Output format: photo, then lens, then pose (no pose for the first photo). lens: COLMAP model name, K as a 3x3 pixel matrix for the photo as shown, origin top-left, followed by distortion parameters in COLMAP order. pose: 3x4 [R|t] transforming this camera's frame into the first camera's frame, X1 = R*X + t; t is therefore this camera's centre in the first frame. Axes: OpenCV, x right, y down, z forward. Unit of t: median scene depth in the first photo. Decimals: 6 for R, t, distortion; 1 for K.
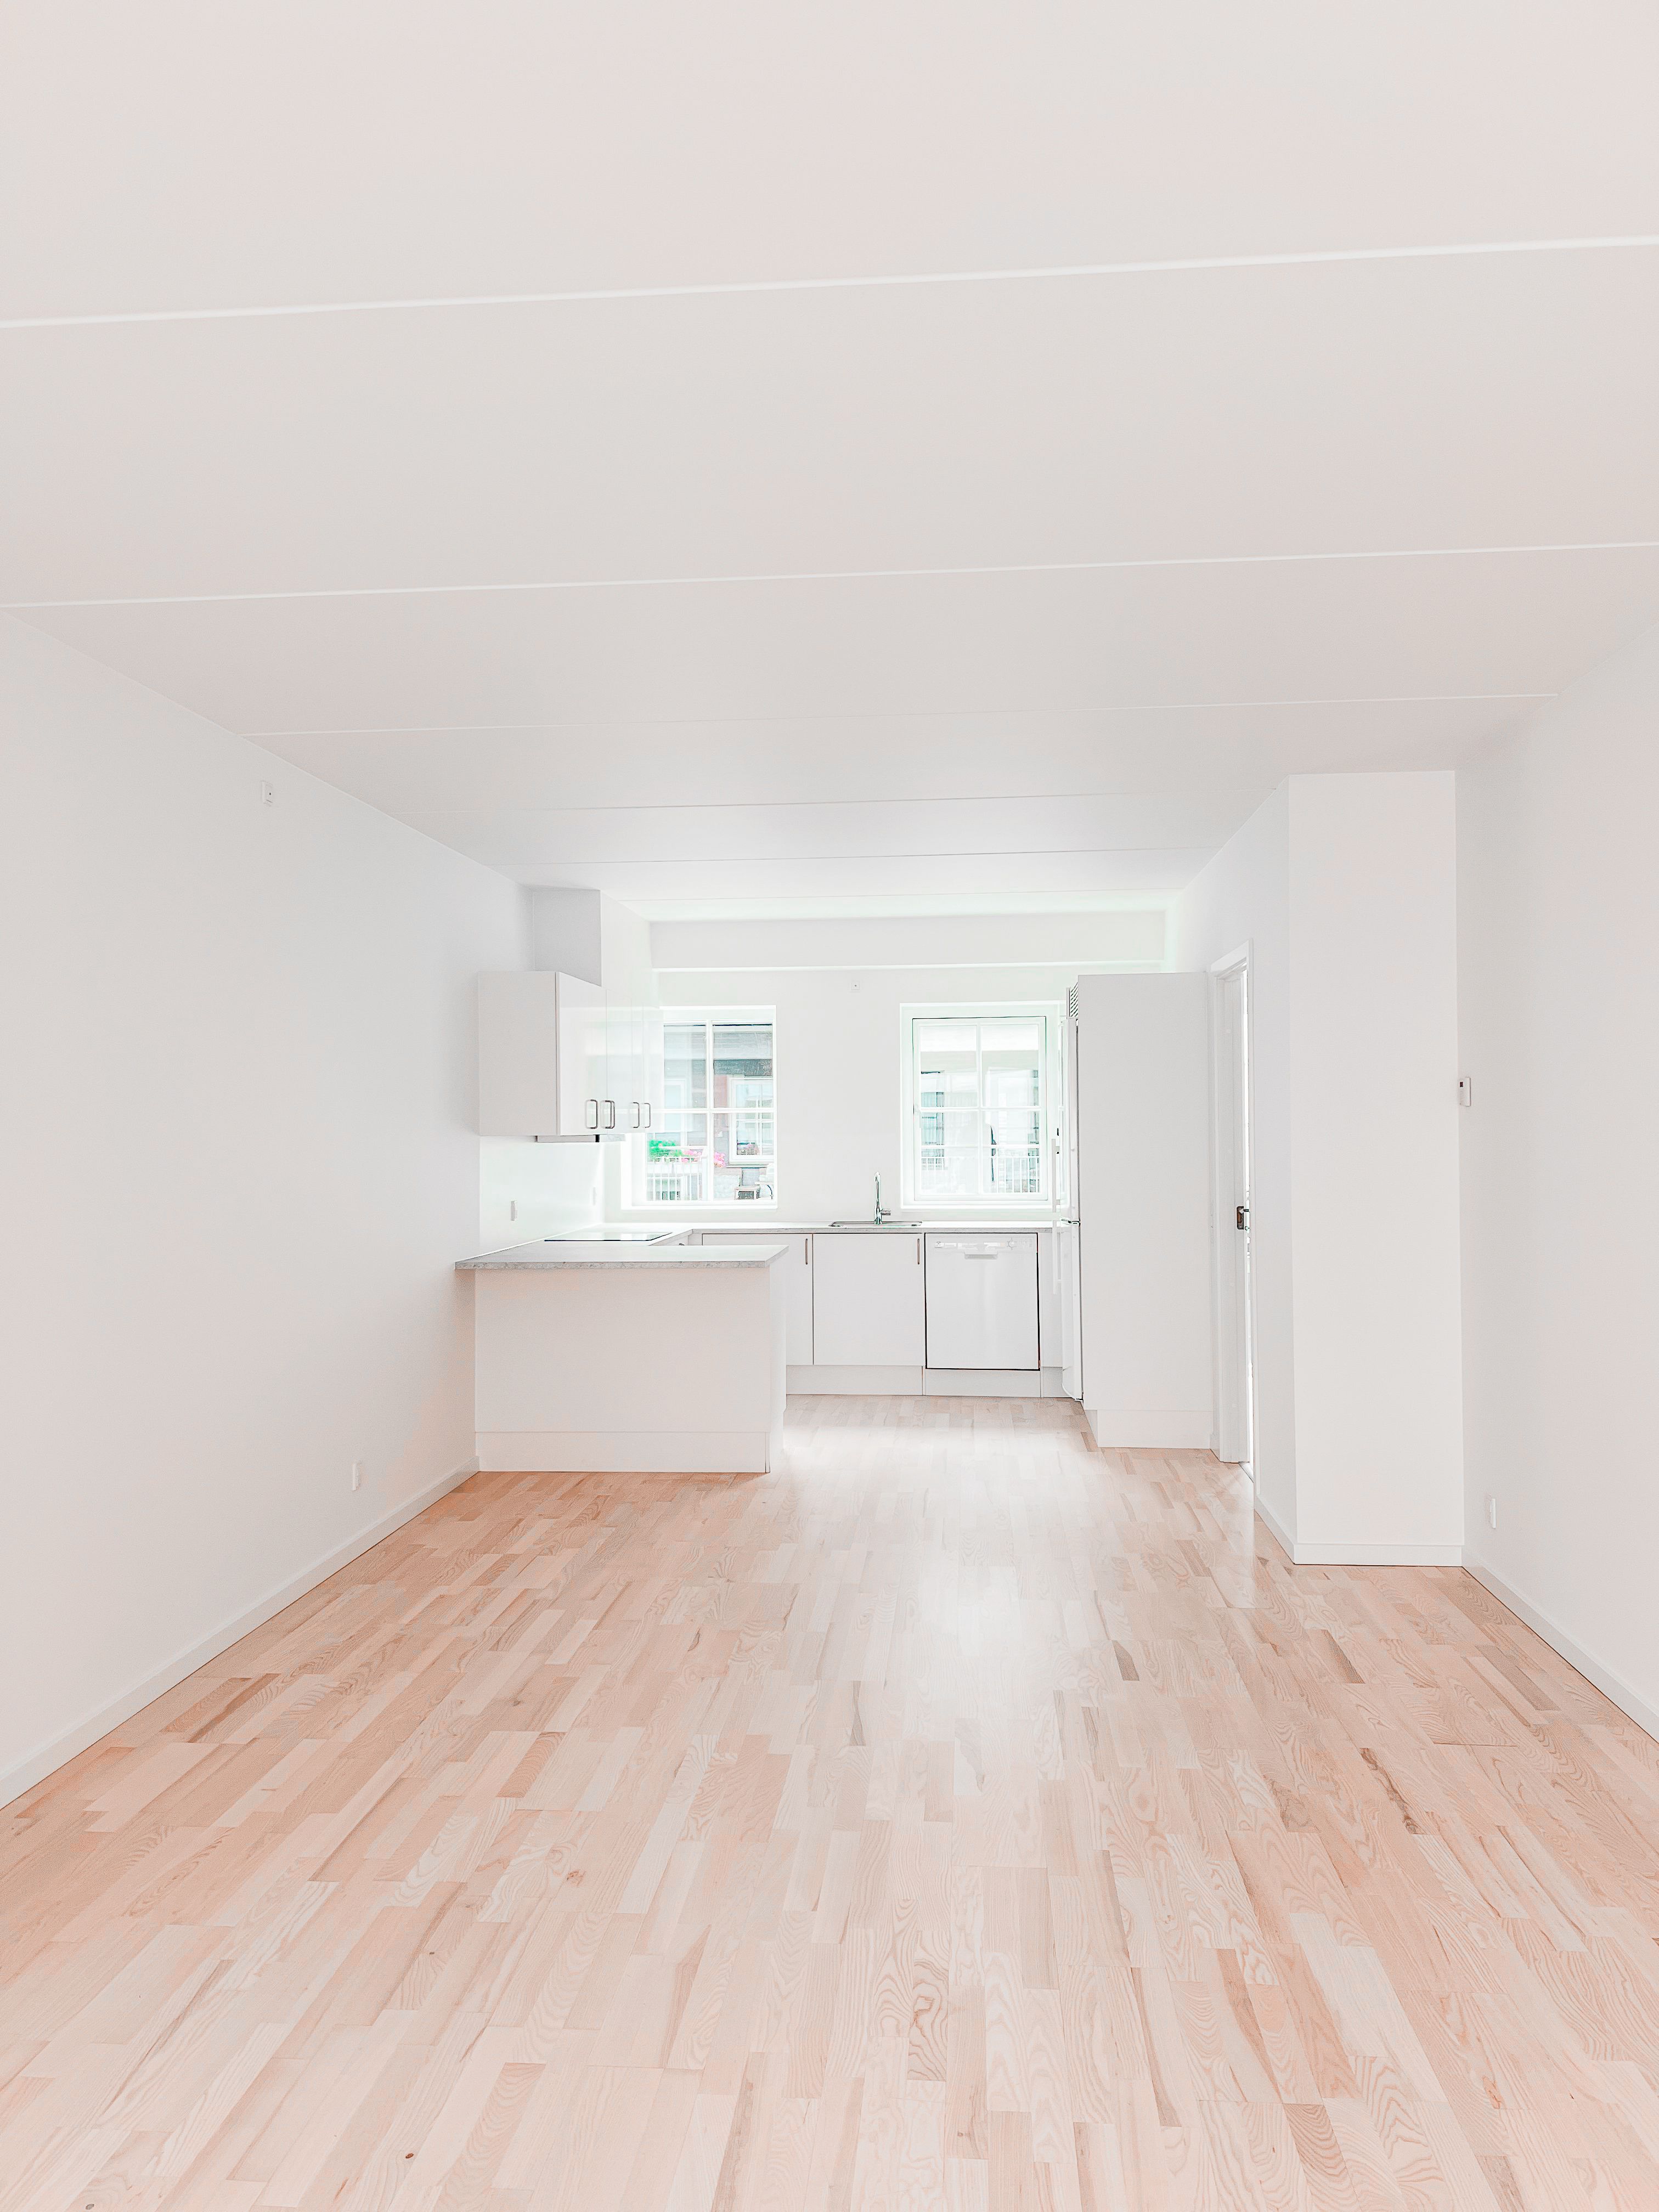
lens RADIAL K [[1660.2, 0, 823.6], [0, 1660.2, 1105.4], [0, 0, 1]] dist [0.038972, -0.049709]
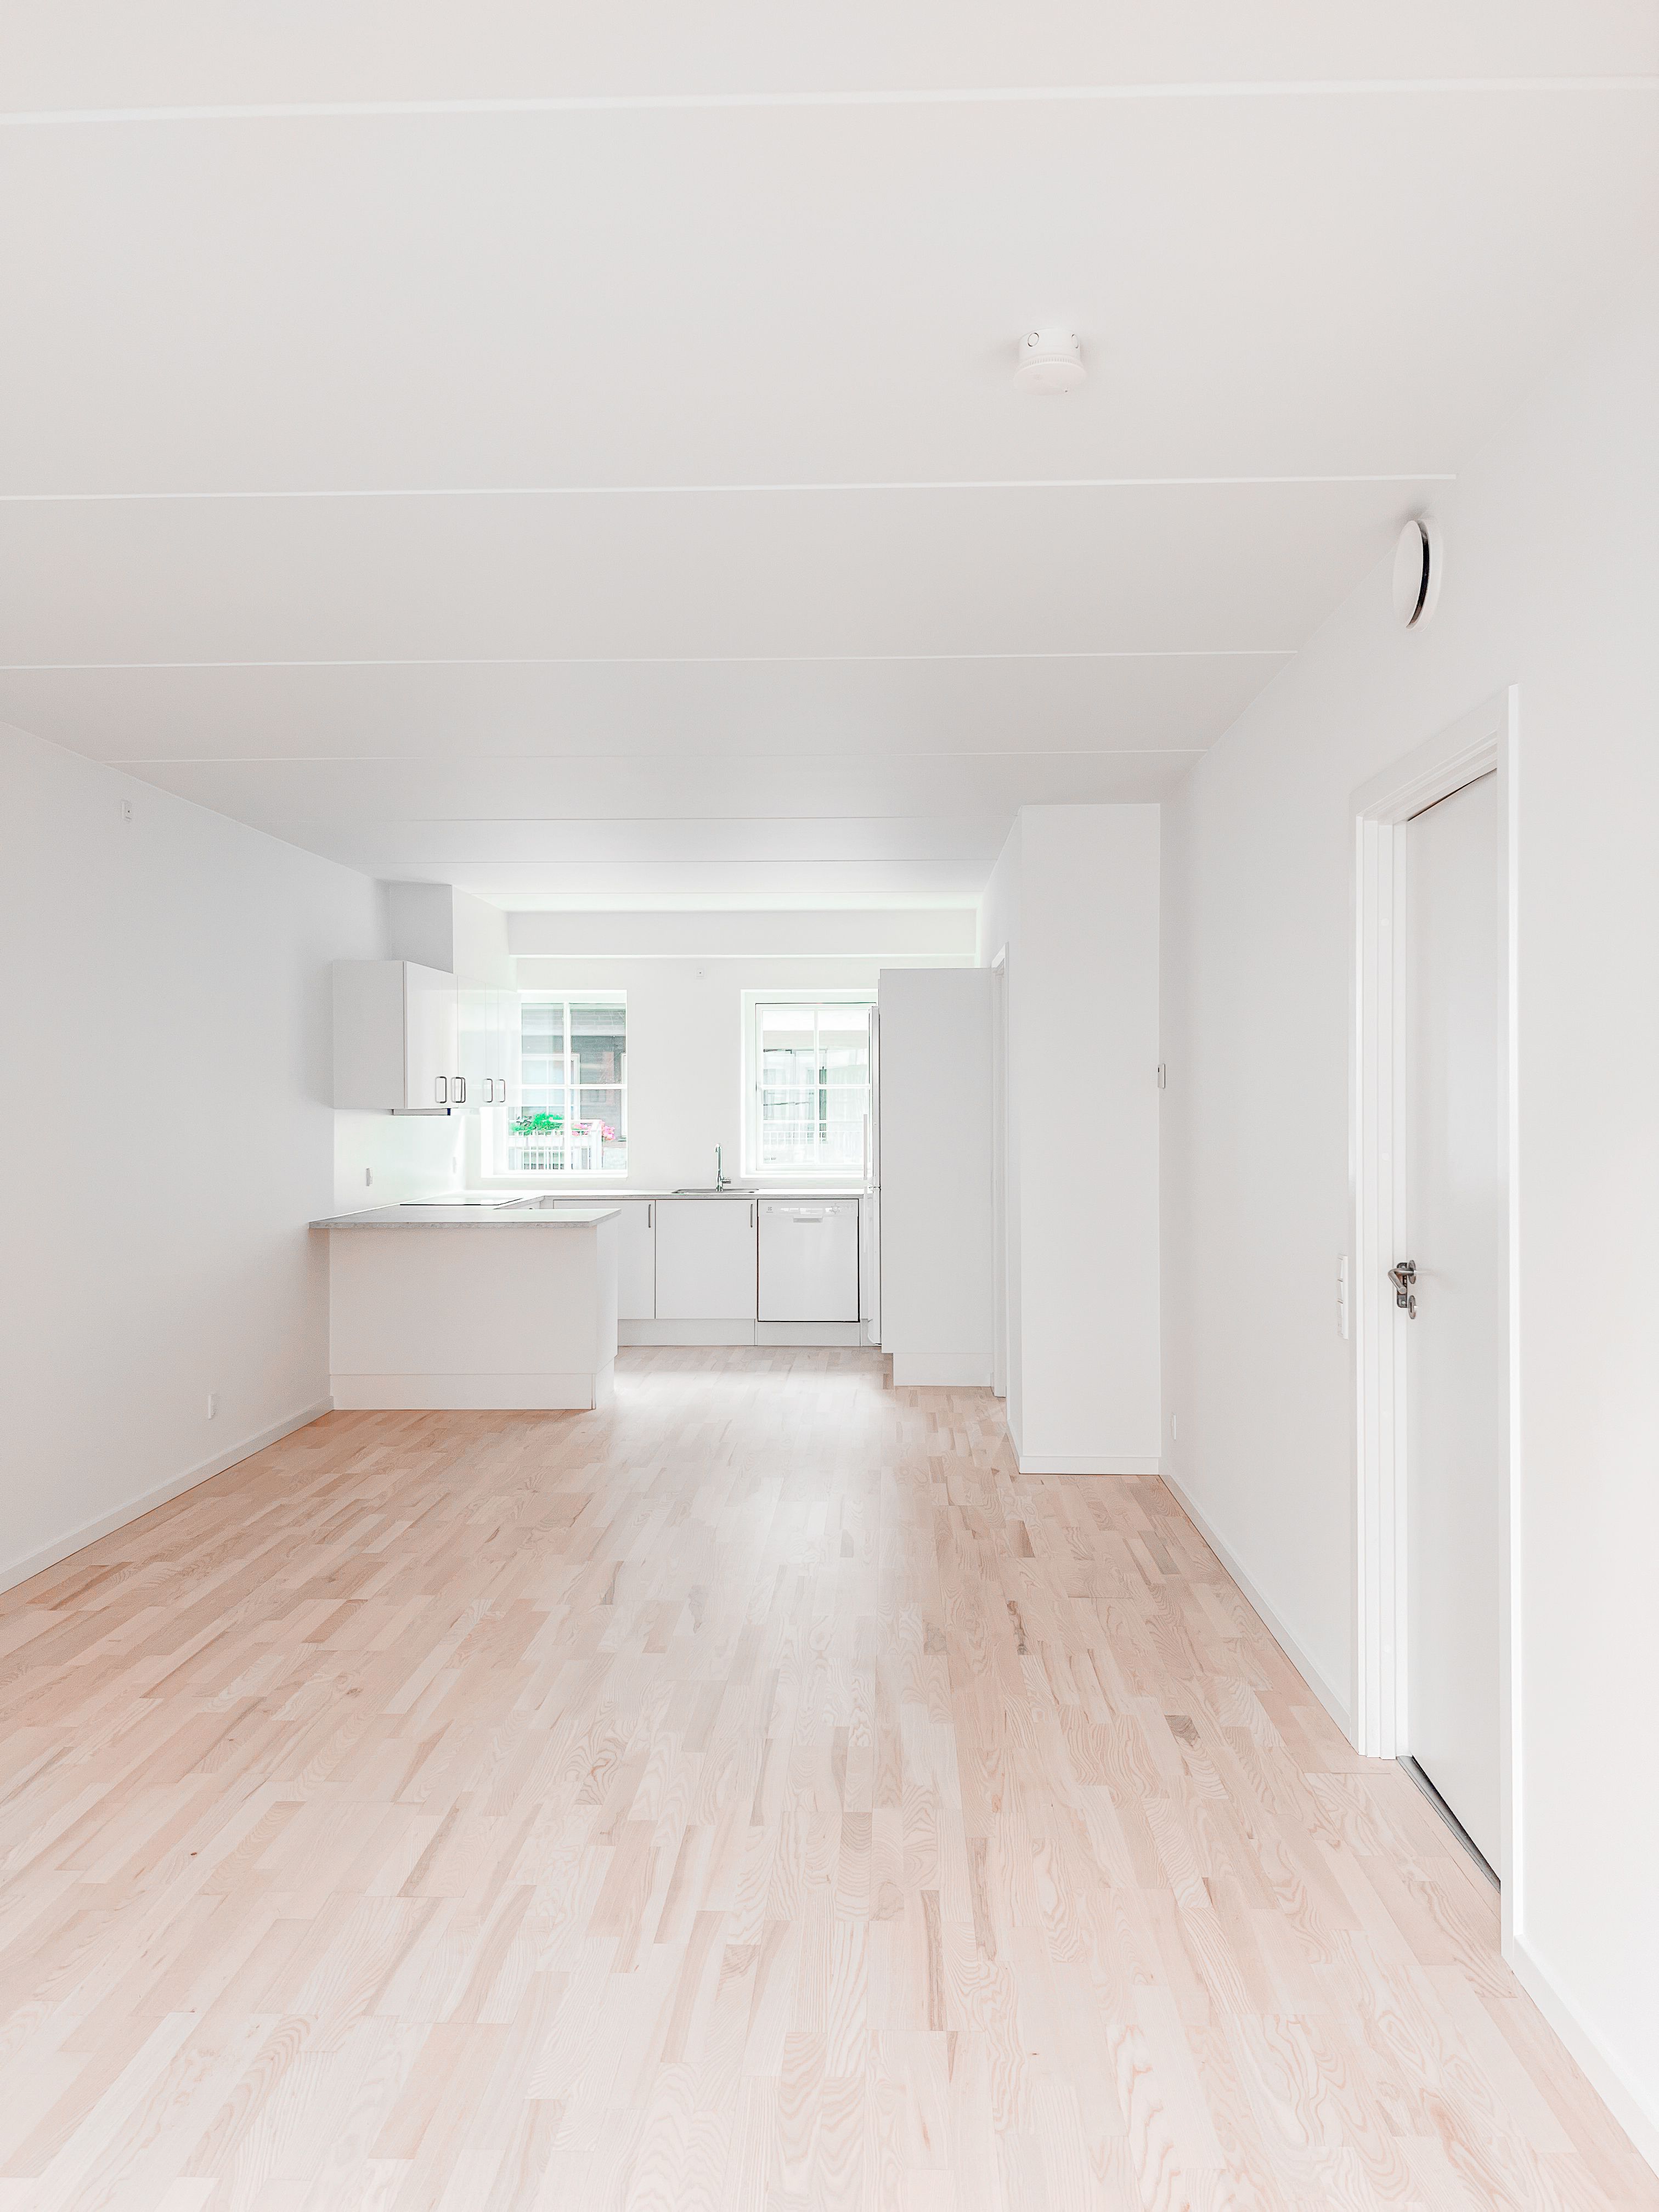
lens RADIAL K [[1660.2, 0, 834.0], [0, 1660.2, 1109.3], [0, 0, 1]] dist [0.038972, -0.049709]
pose [[0.998547, 0.004296, 0.053719, 0.102944], [-0.005266, 0.999826, 0.017920, -0.005064], [-0.053633, -0.018177, 0.998395, -0.198557]]
